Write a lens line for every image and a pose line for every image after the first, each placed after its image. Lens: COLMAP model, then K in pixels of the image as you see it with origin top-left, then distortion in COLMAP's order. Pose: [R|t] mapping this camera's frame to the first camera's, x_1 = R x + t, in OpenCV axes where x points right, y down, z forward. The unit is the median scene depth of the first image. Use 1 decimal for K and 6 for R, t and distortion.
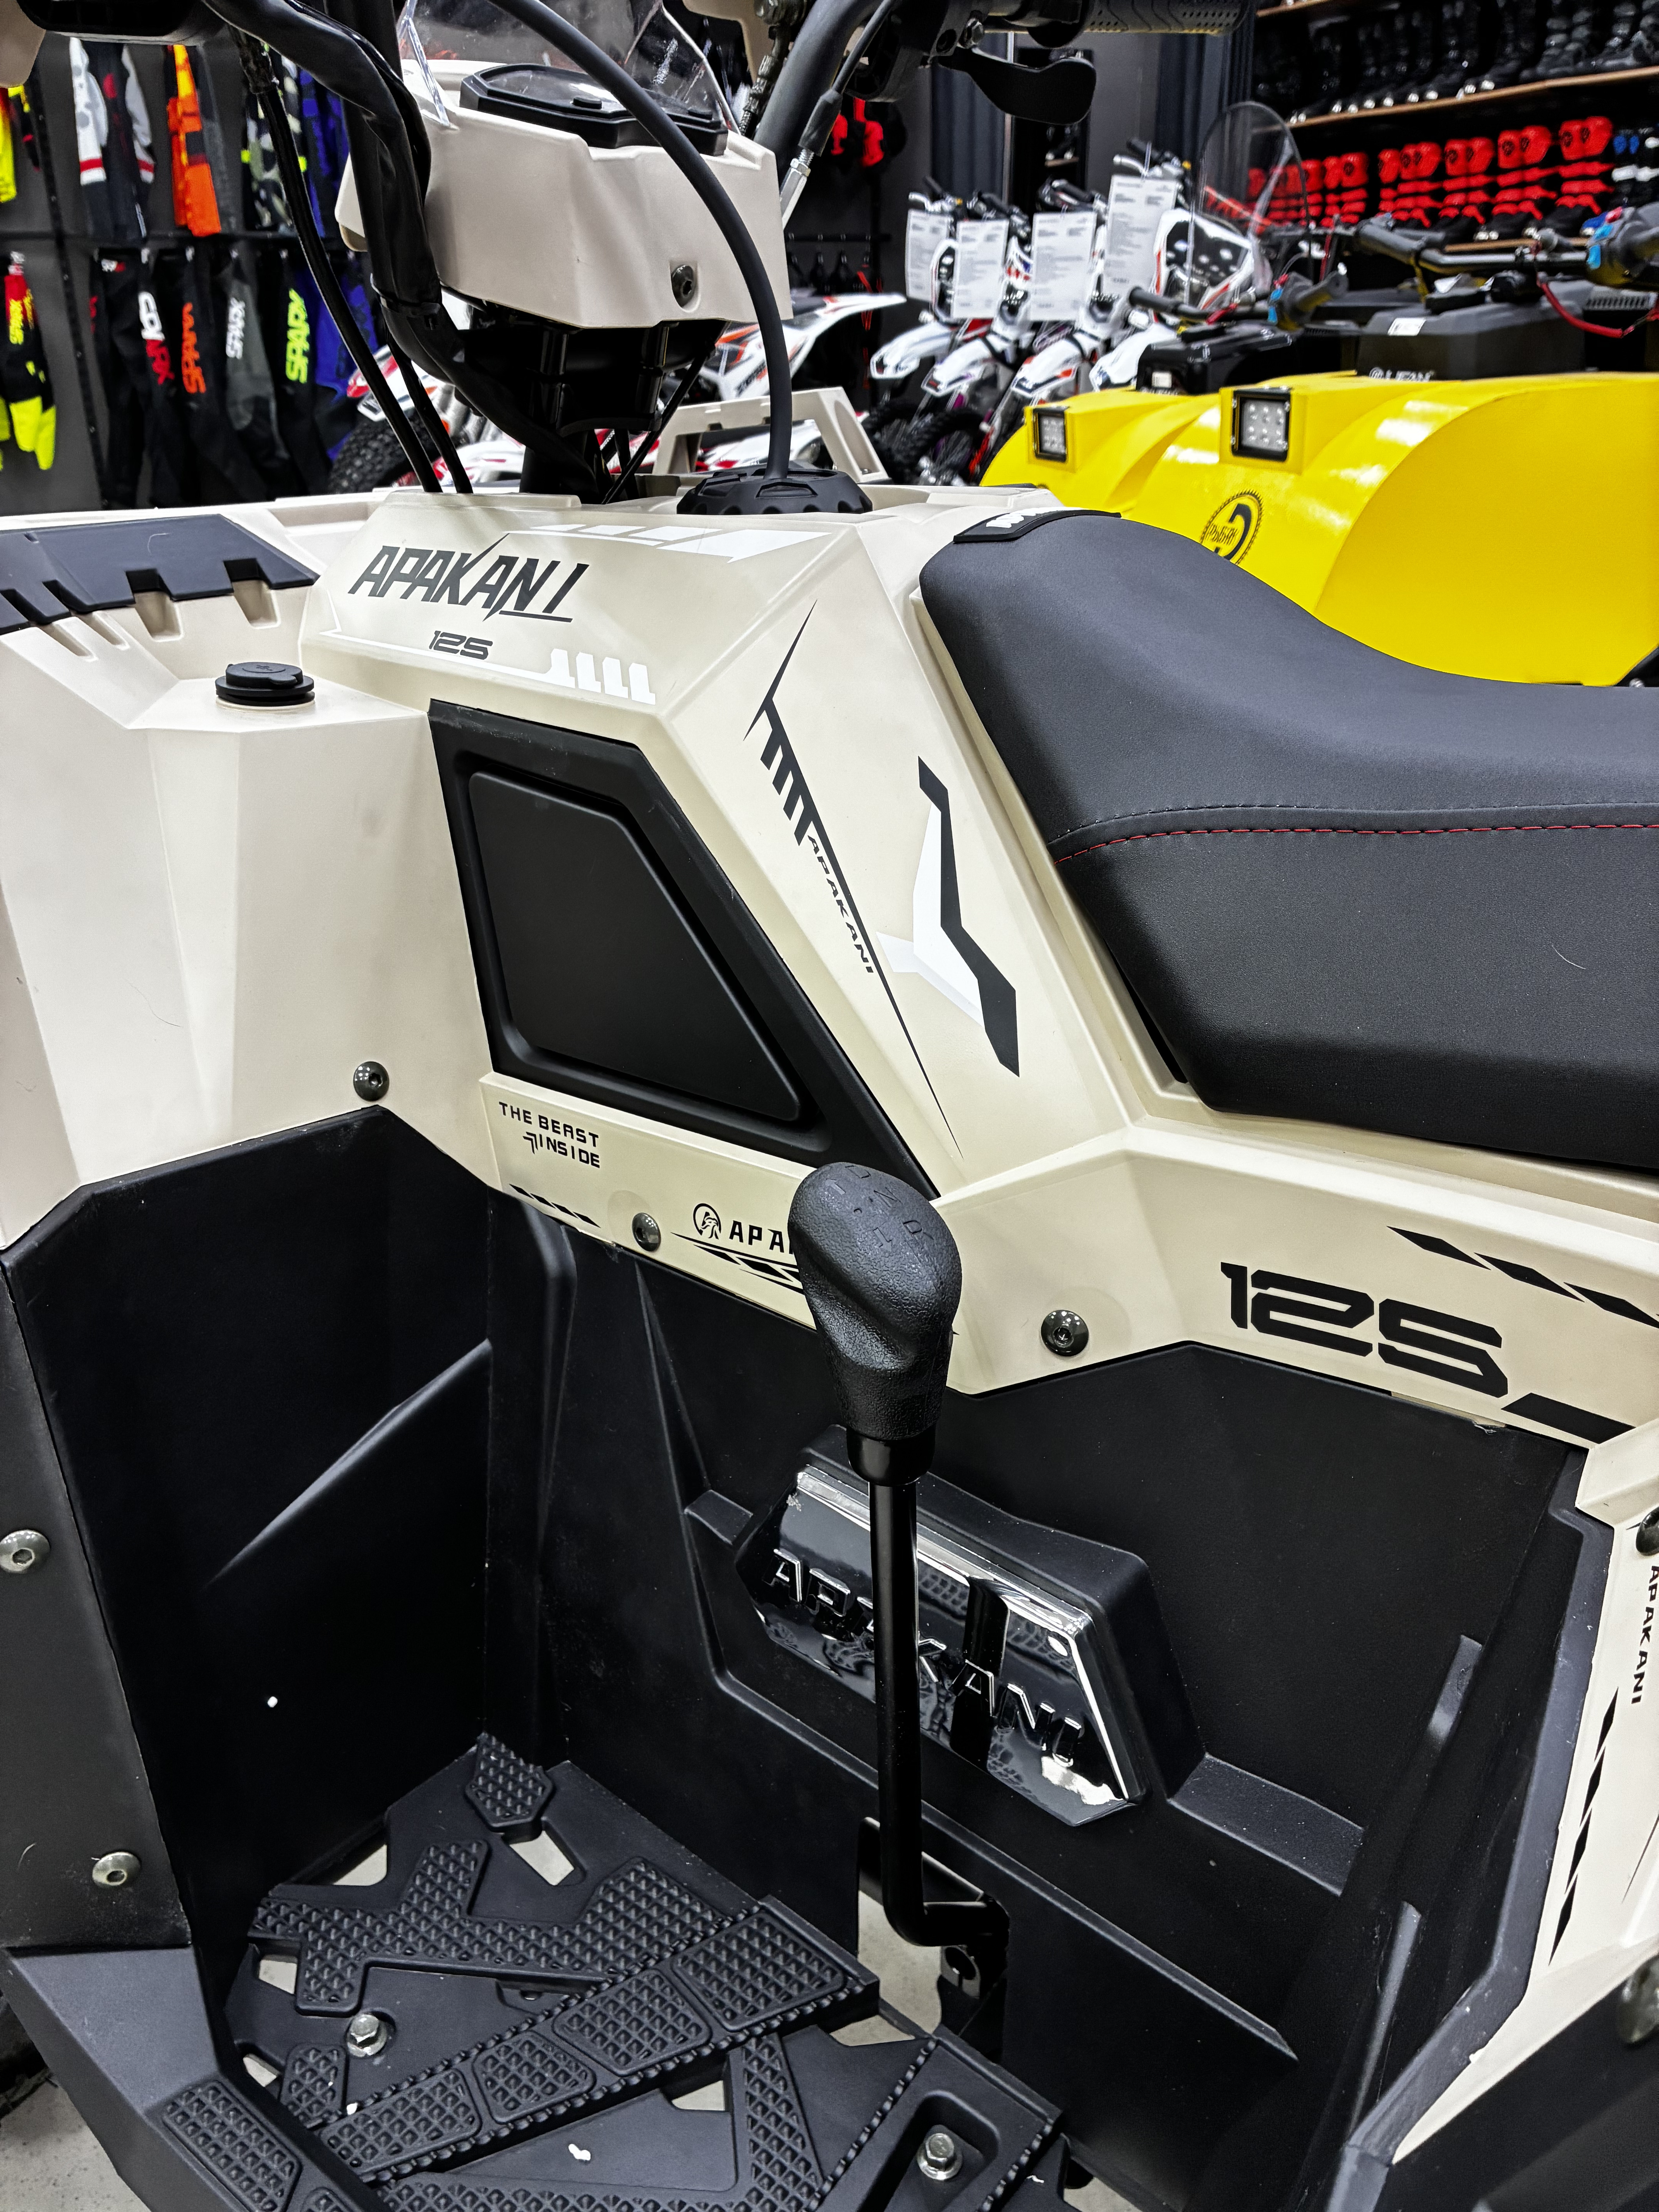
lens RADIAL K [[1655.9, 0, 829.5], [0, 1655.9, 1106.0], [0, 0, 1]] dist [0.030177, -0.088815]
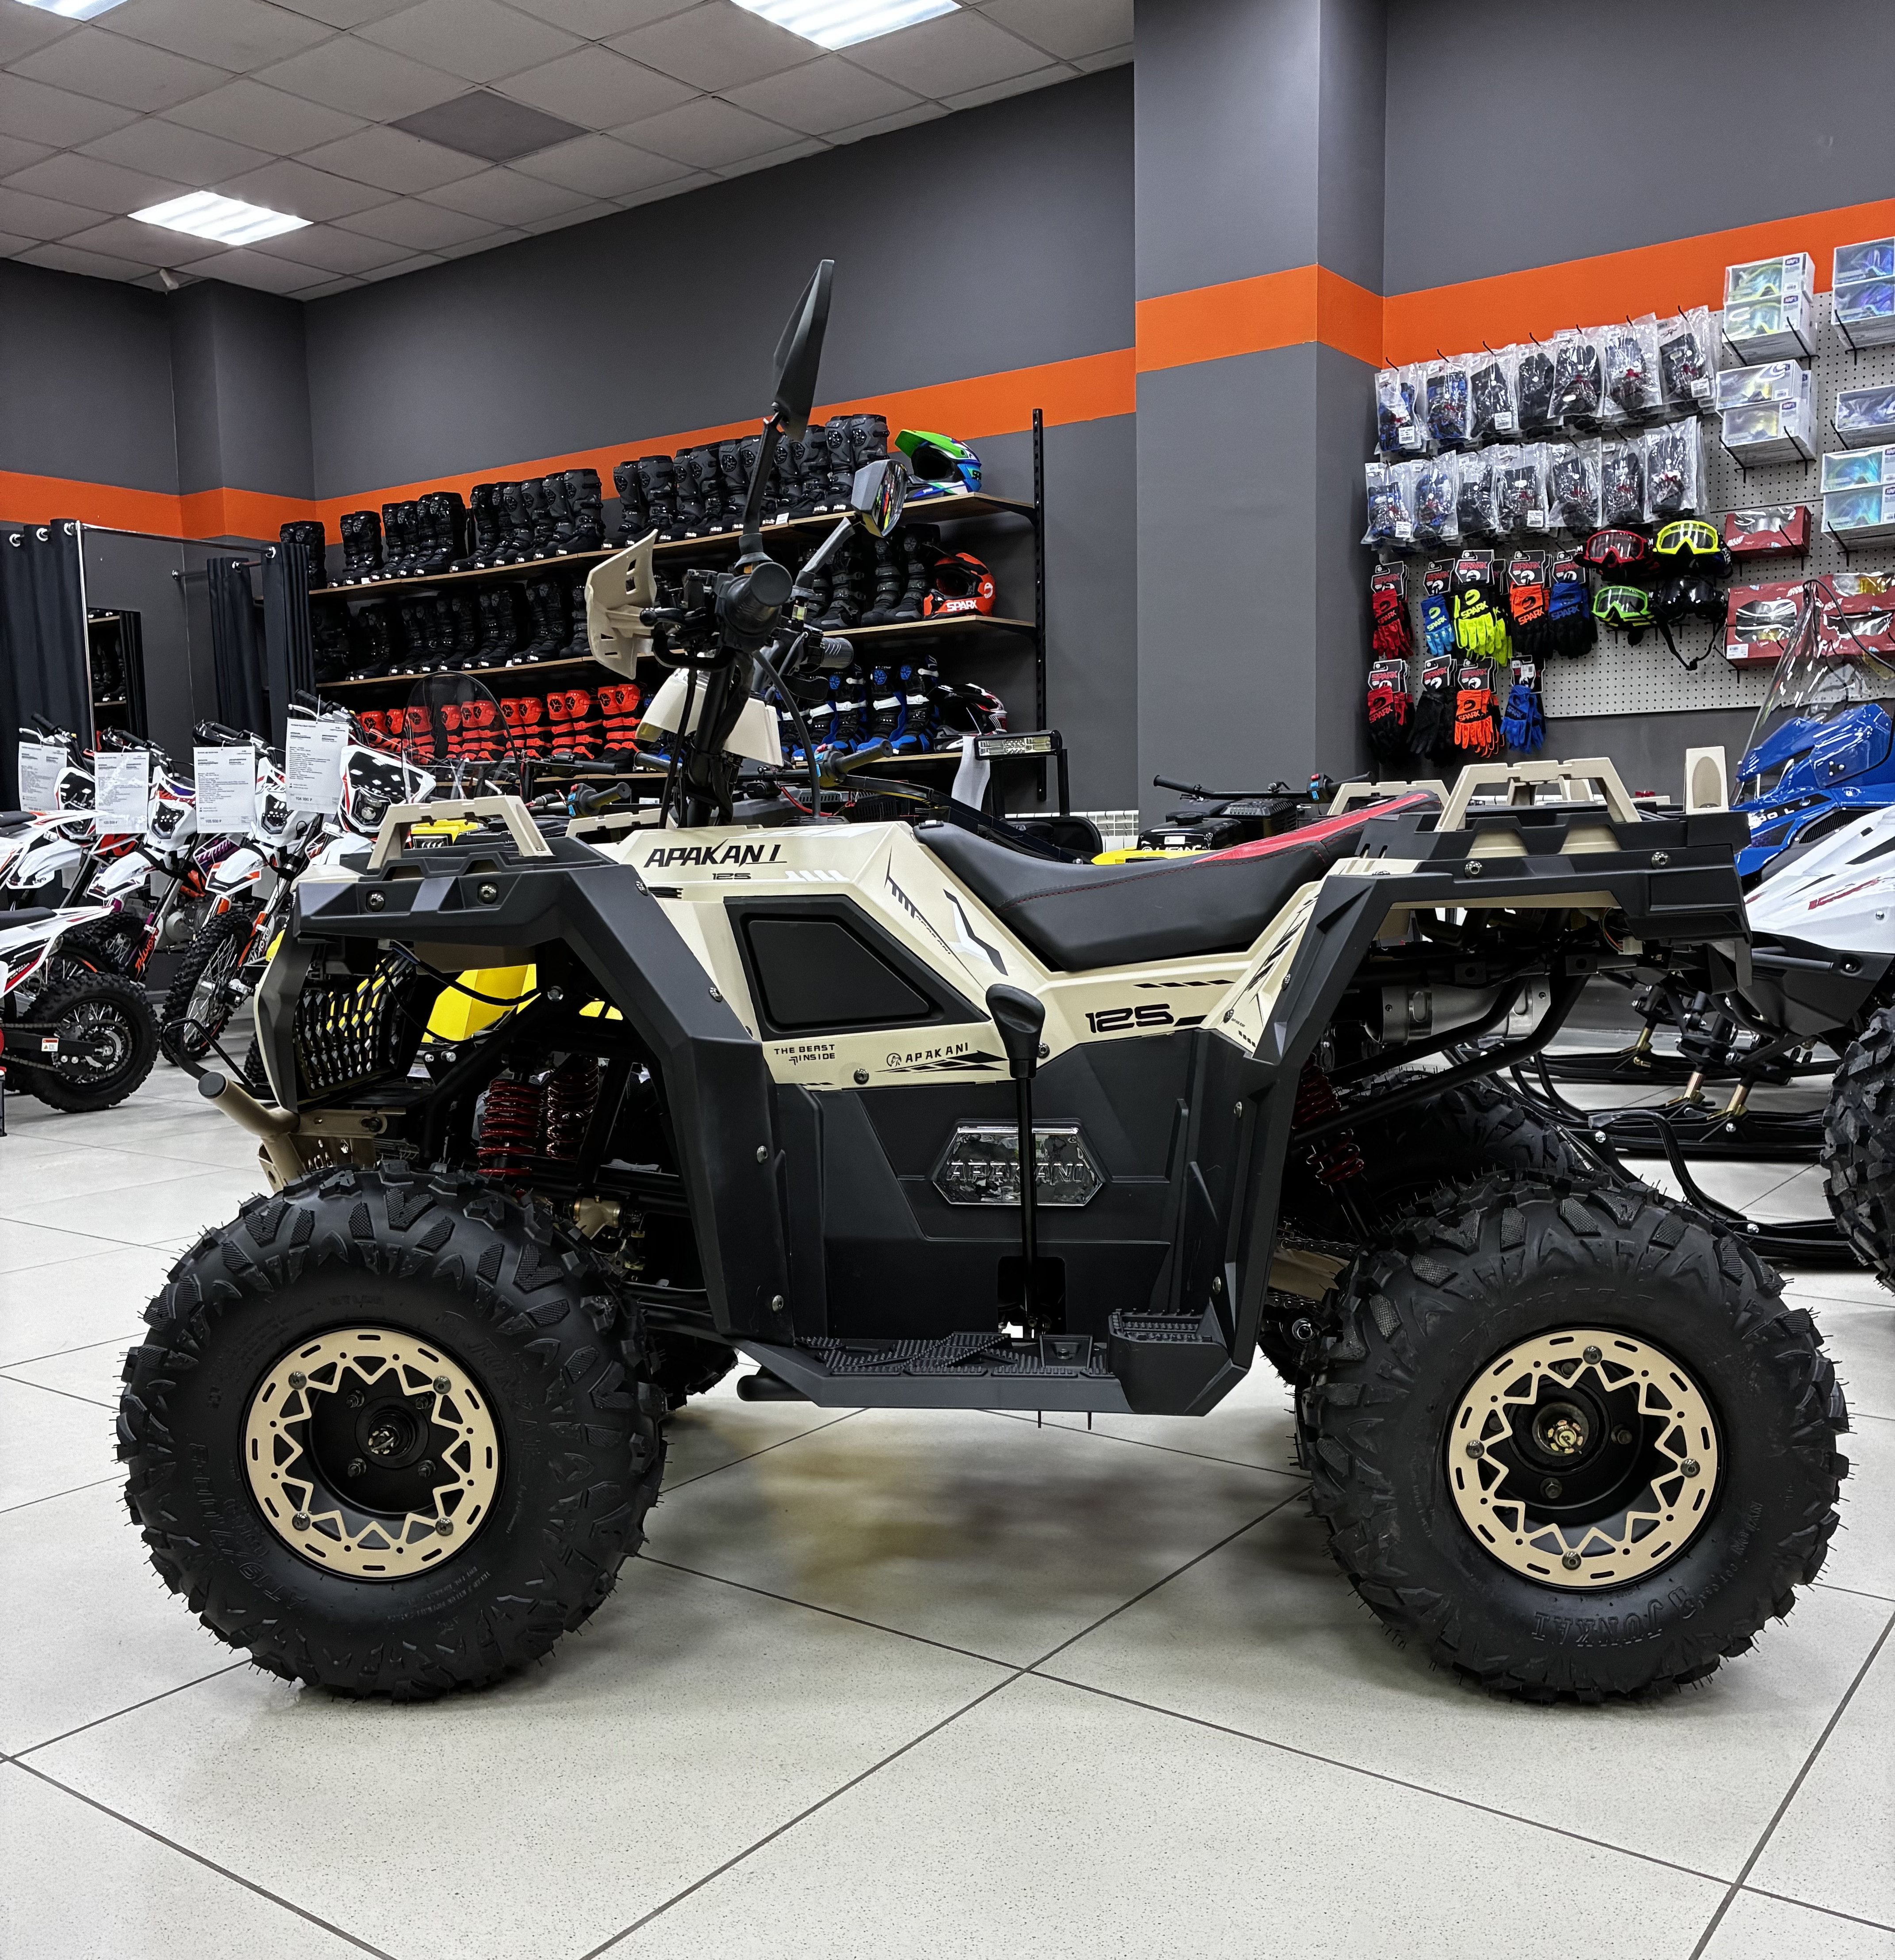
lens RADIAL K [[1815.3, 0, 947.5], [0, 1815.3, 980.0], [0, 0, 1]] dist [0.169144, -0.328874]
pose [[0.810343, -0.051142, 0.583720, -0.175158], [0.262346, 0.922426, -0.283380, 0.082408], [-0.523946, 0.382772, 0.760899, -0.136645]]
